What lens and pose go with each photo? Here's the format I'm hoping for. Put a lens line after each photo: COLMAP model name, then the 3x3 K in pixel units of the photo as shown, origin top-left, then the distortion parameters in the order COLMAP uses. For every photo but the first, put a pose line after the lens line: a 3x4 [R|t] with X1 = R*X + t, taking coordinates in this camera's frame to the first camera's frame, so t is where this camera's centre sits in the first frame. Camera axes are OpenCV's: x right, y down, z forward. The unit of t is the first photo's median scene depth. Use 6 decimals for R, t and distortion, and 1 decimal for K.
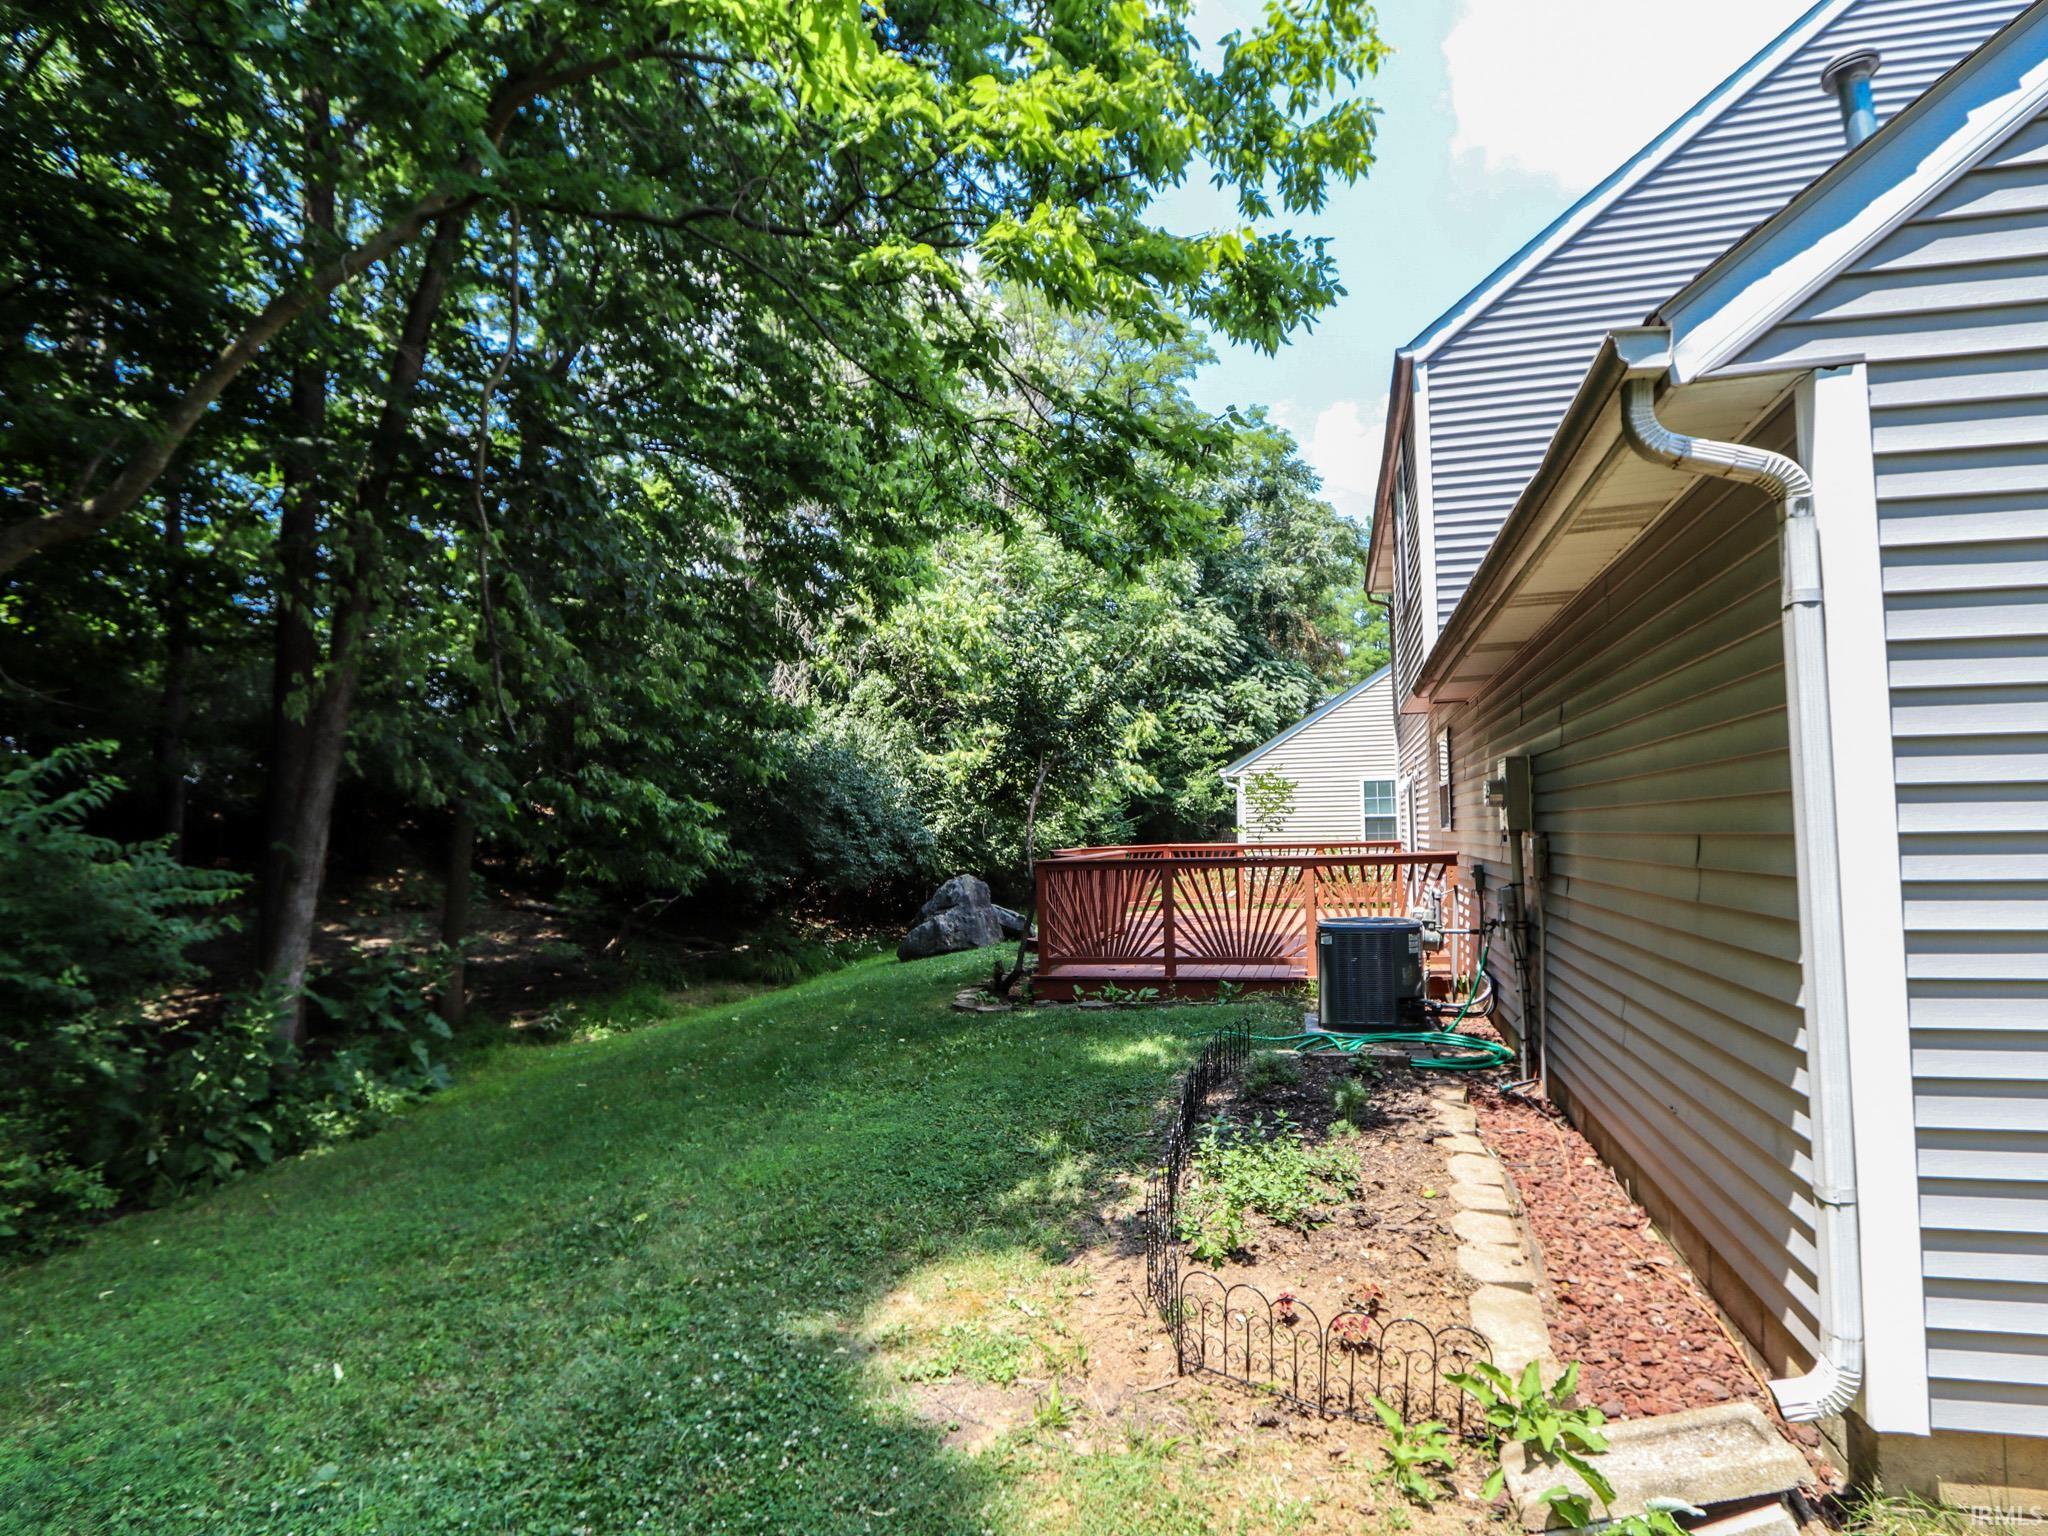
lens RADIAL K [[1059.8, 0, 1097.5], [0, 1059.8, 776.5], [0, 0, 1]] dist [-0.014522, -0.000311]
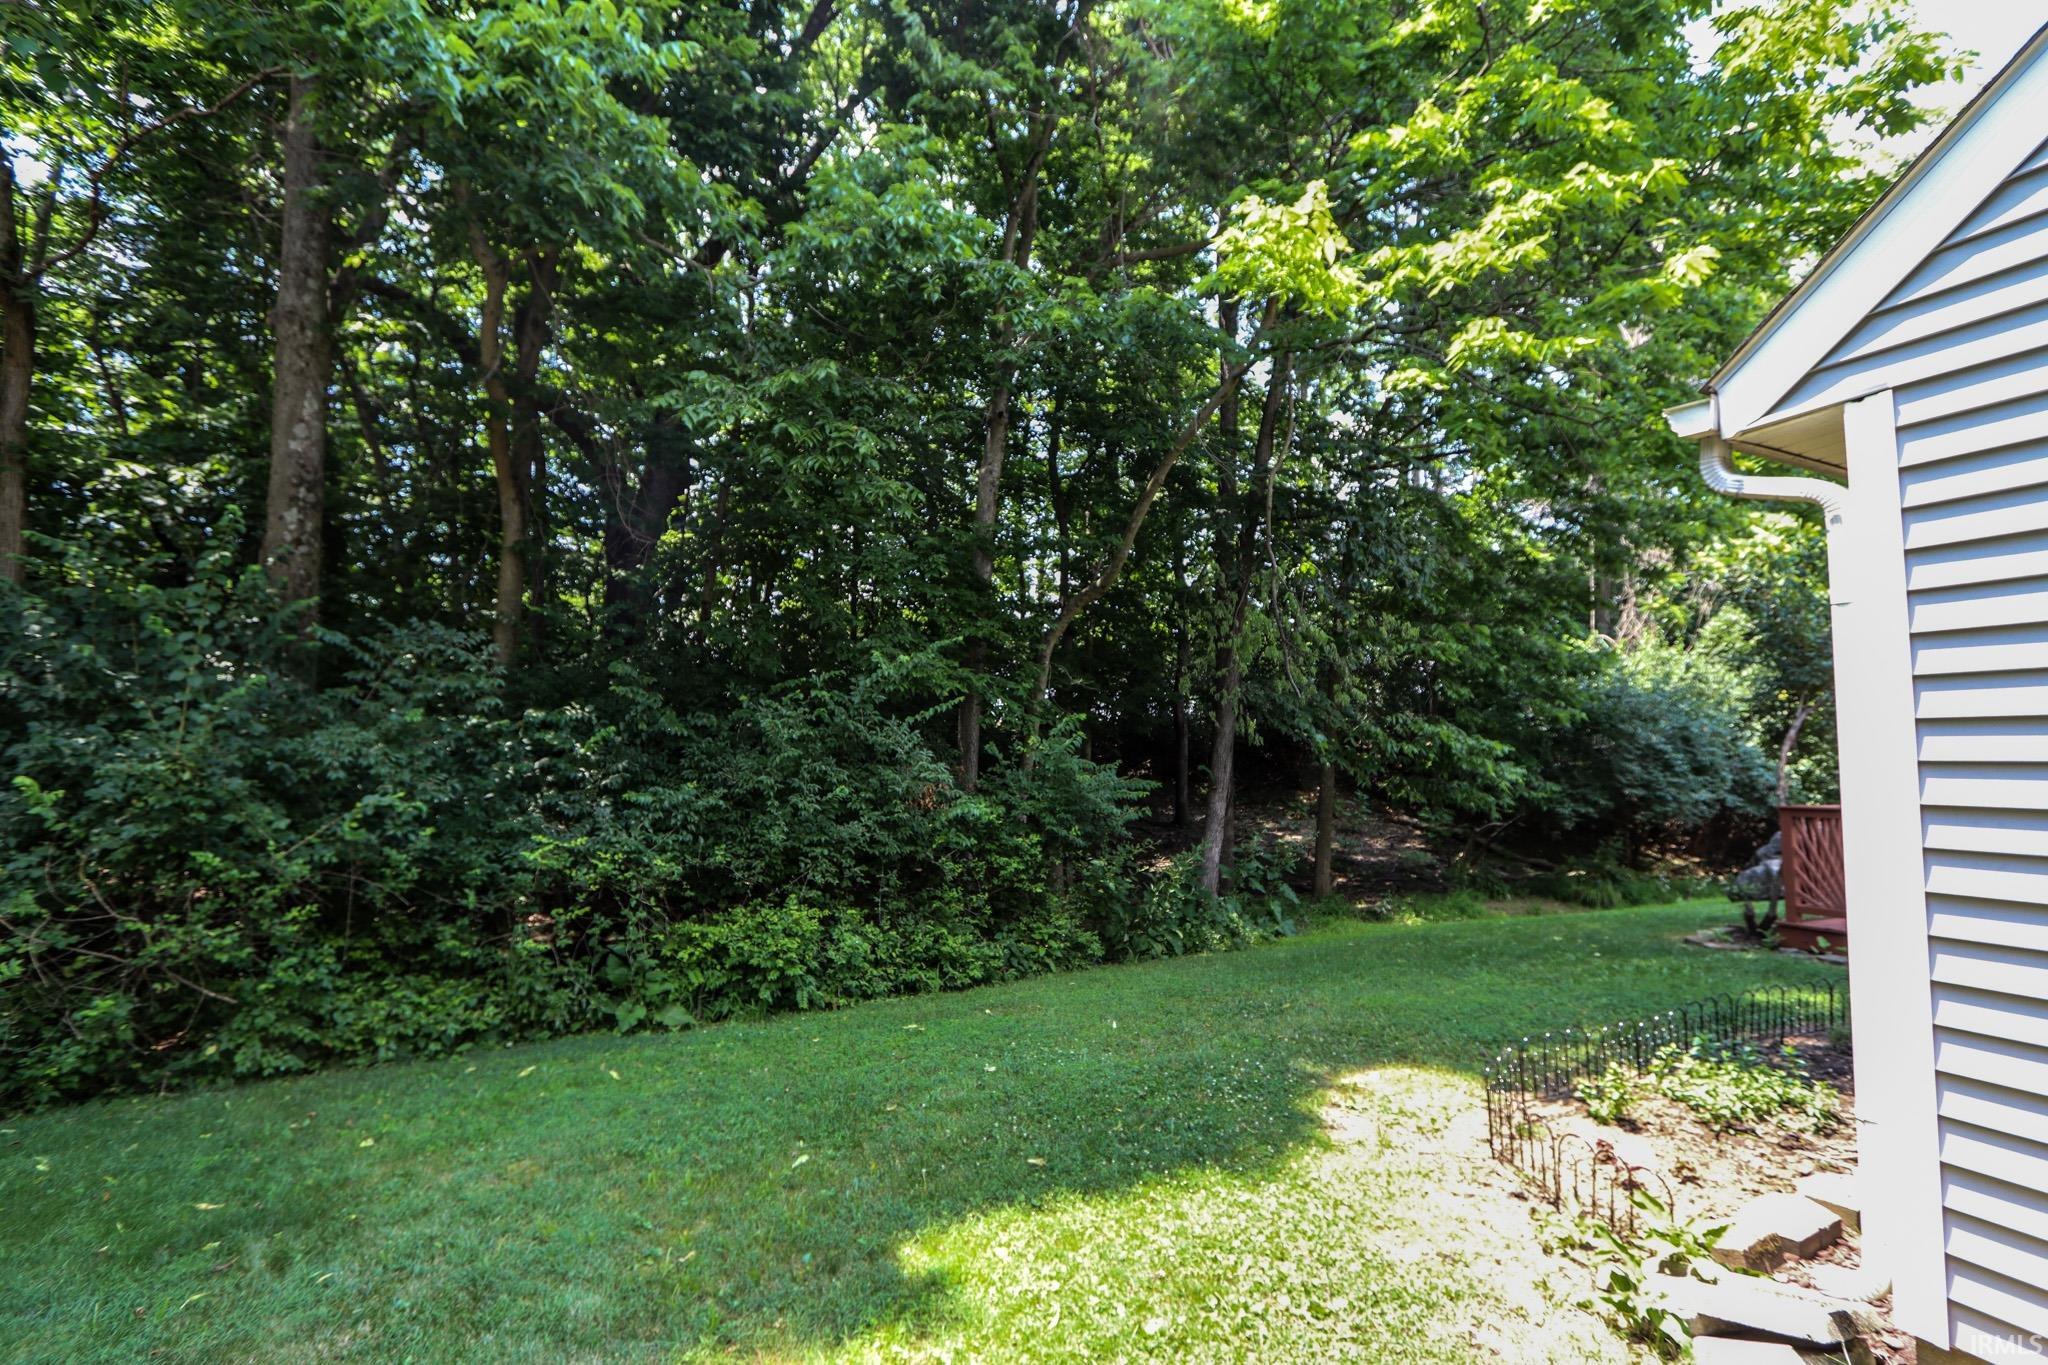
lens RADIAL K [[944.8, 0, 1032.1], [0, 944.8, 690.5], [0, 0, 1]] dist [-0.002502, -0.000114]
pose [[0.598321, -0.036022, -0.800447, 0.210335], [0.017556, 0.999338, -0.031850, -0.010770], [0.801064, 0.005003, 0.598557, -0.076451]]
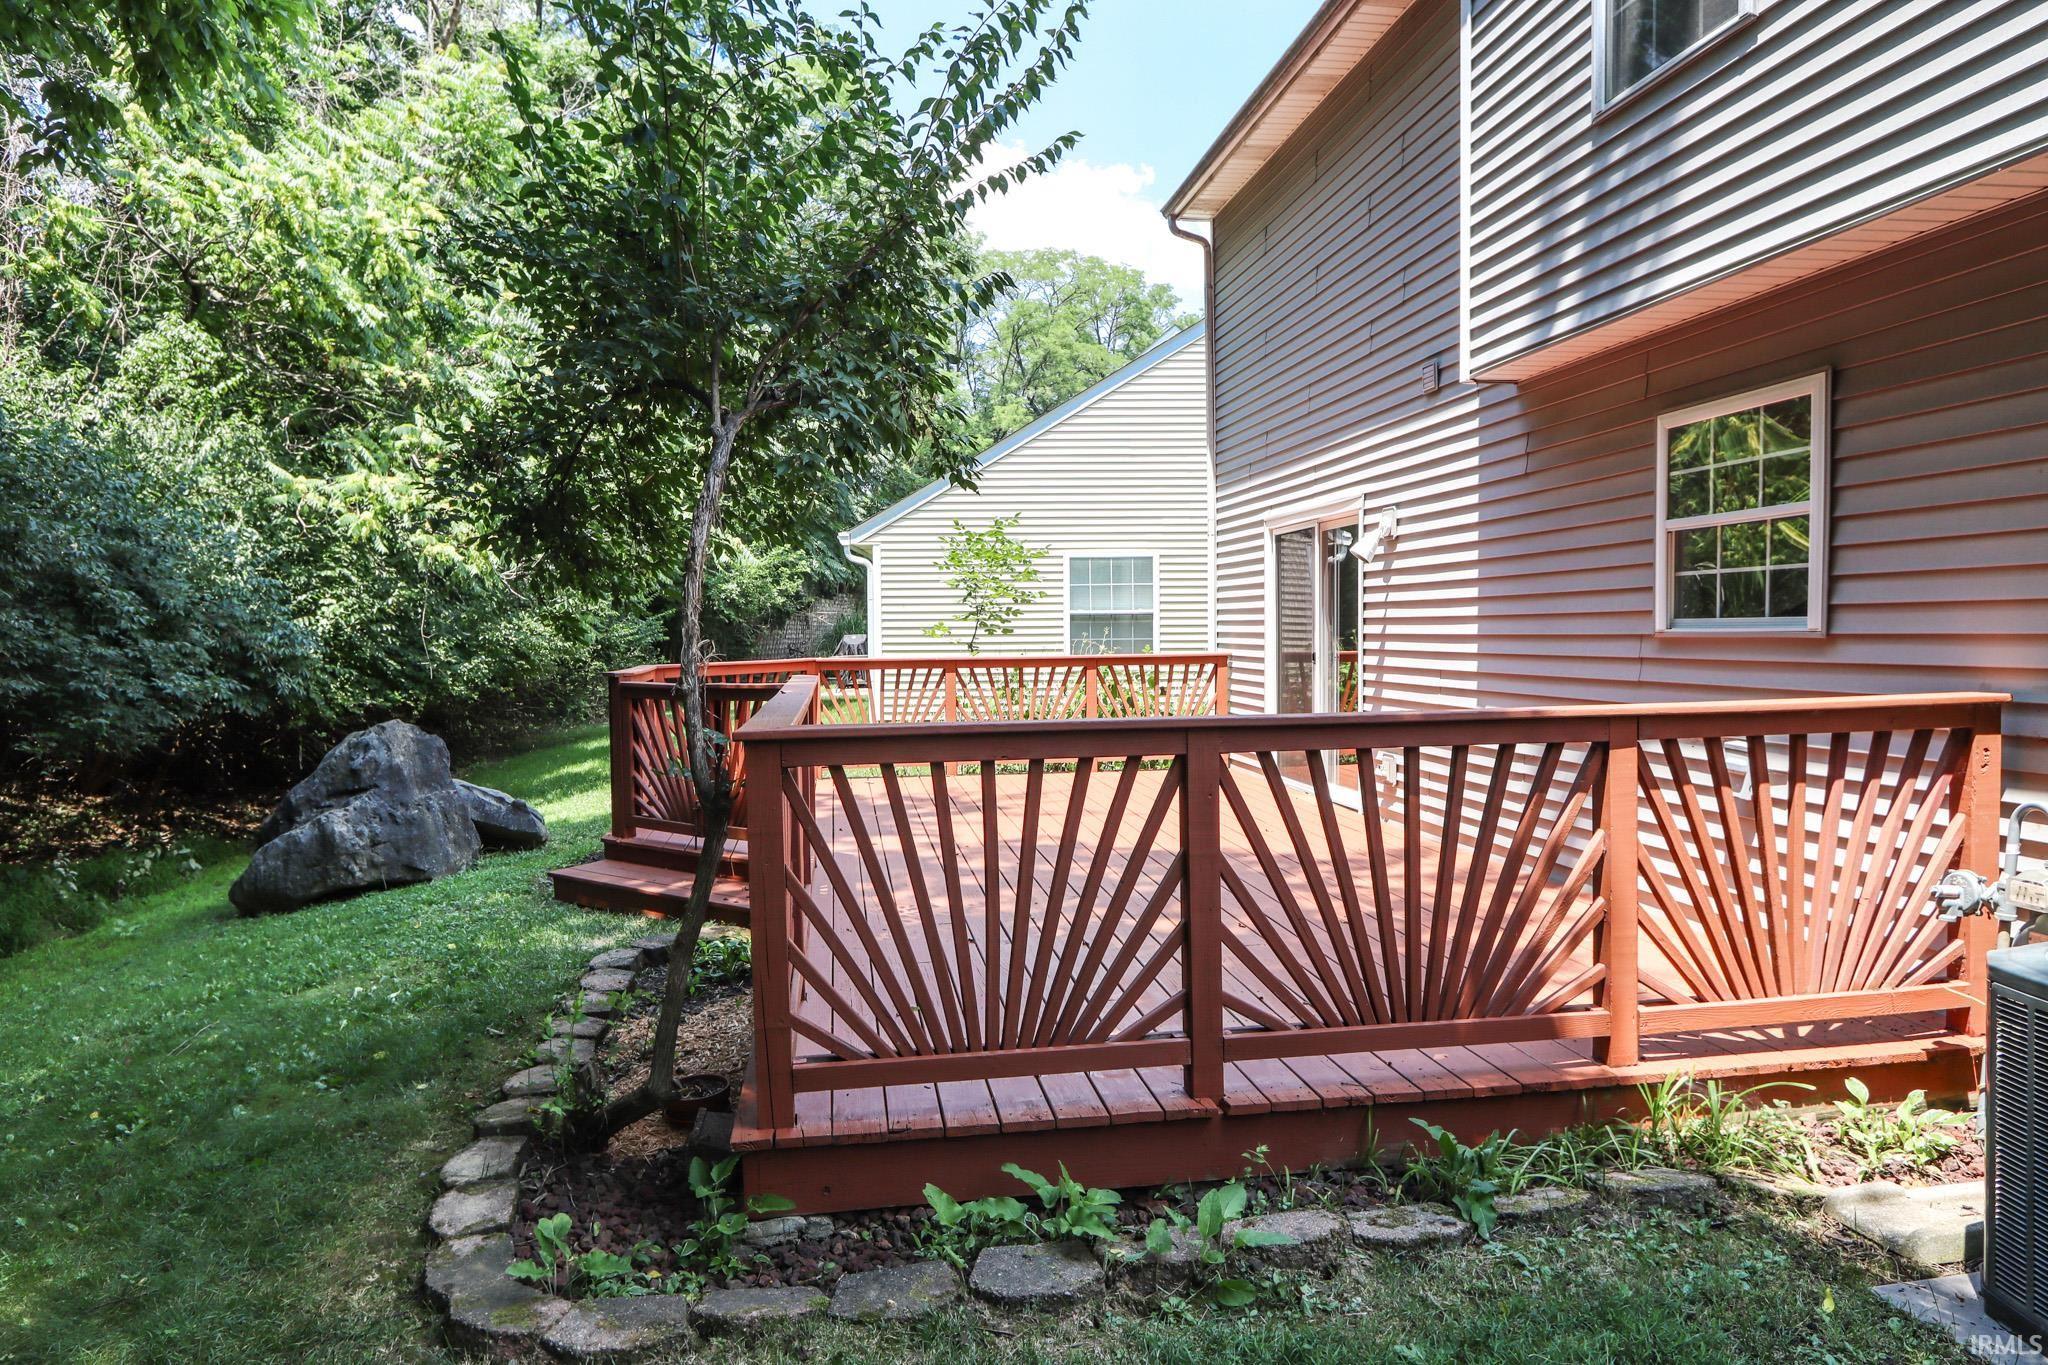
lens RADIAL K [[1263.7, 0, 1020.0], [0, 1263.7, 678.3], [0, 0, 1]] dist [-0.001524, 0.001212]
pose [[0.936848, -0.005071, 0.349699, -0.092757], [-0.024678, 0.996444, 0.080563, 0.033544], [-0.348864, -0.084106, 0.933392, 0.593208]]
